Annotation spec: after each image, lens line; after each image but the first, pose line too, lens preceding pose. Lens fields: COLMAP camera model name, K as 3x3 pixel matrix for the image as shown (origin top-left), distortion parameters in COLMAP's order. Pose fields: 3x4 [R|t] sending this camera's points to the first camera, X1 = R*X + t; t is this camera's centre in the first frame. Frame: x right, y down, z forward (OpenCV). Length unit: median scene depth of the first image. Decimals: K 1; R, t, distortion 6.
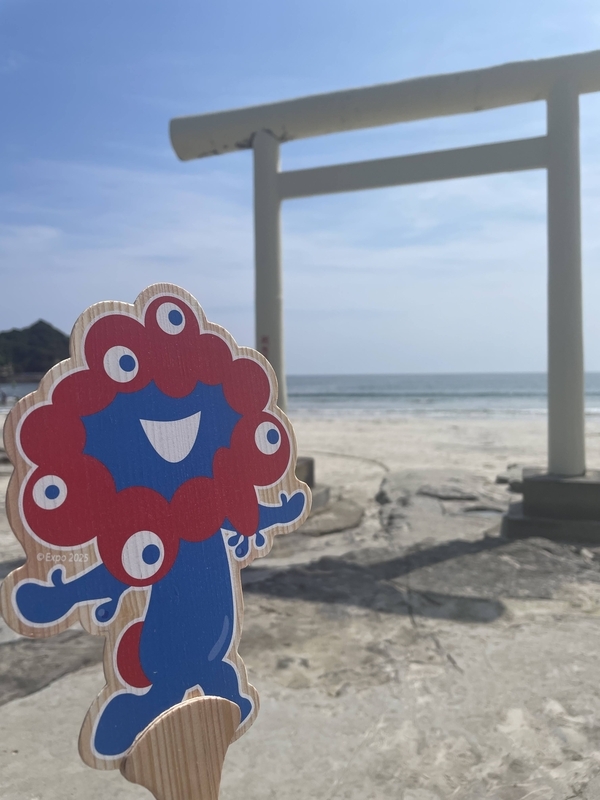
lens RADIAL K [[612.8, 0, 296.1], [0, 612.8, 395.2], [0, 0, 1]] dist [0.056438, -0.105330]
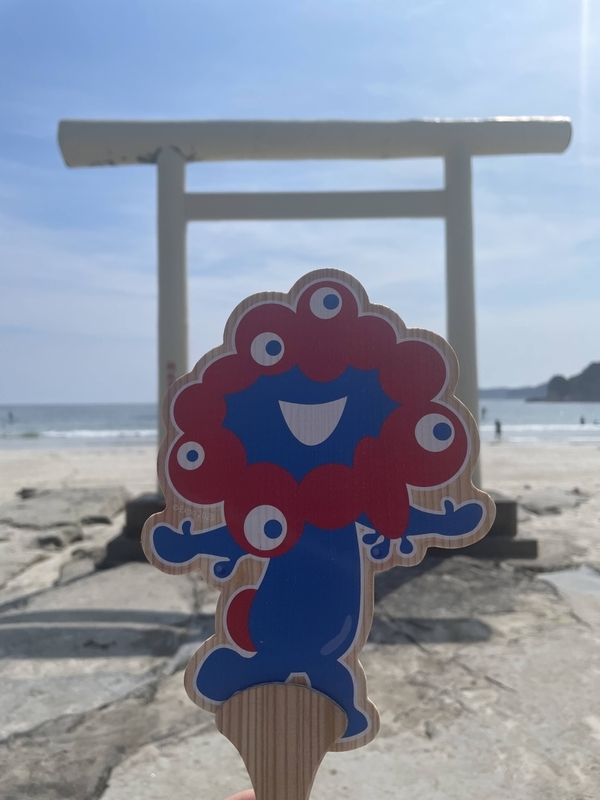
lens RADIAL K [[612.8, 0, 296.1], [0, 612.8, 395.2], [0, 0, 1]] dist [0.056438, -0.105330]
pose [[0.940375, 0.007757, 0.340051, -0.362054], [0.007974, 0.998962, -0.044840, -0.004858], [-0.340046, 0.044878, 0.939338, 0.107495]]
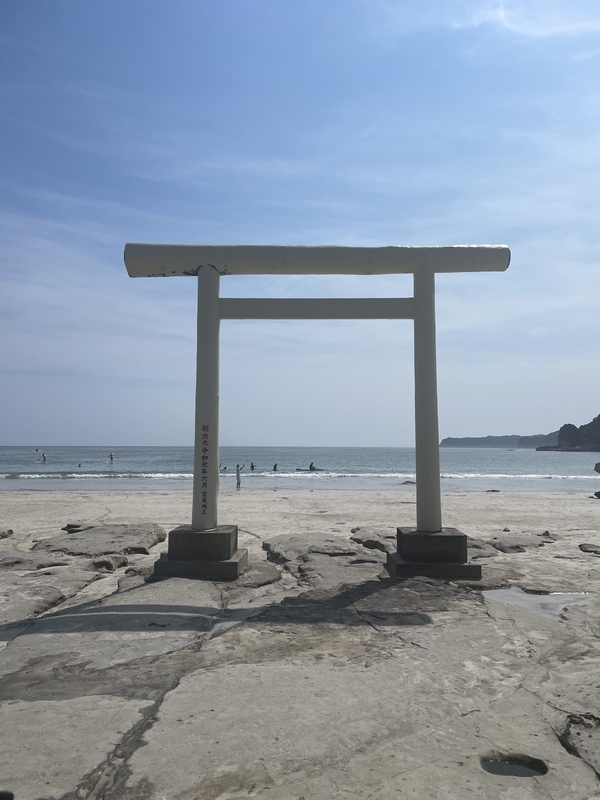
lens RADIAL K [[602.0, 0, 303.9], [0, 602.0, 401.8], [0, 0, 1]] dist [0.062224, -0.086067]
pose [[0.944263, 0.040764, 0.326659, -0.500230], [-0.005676, 0.994172, -0.107657, -0.026616], [-0.329144, 0.099803, 0.938991, -0.403413]]
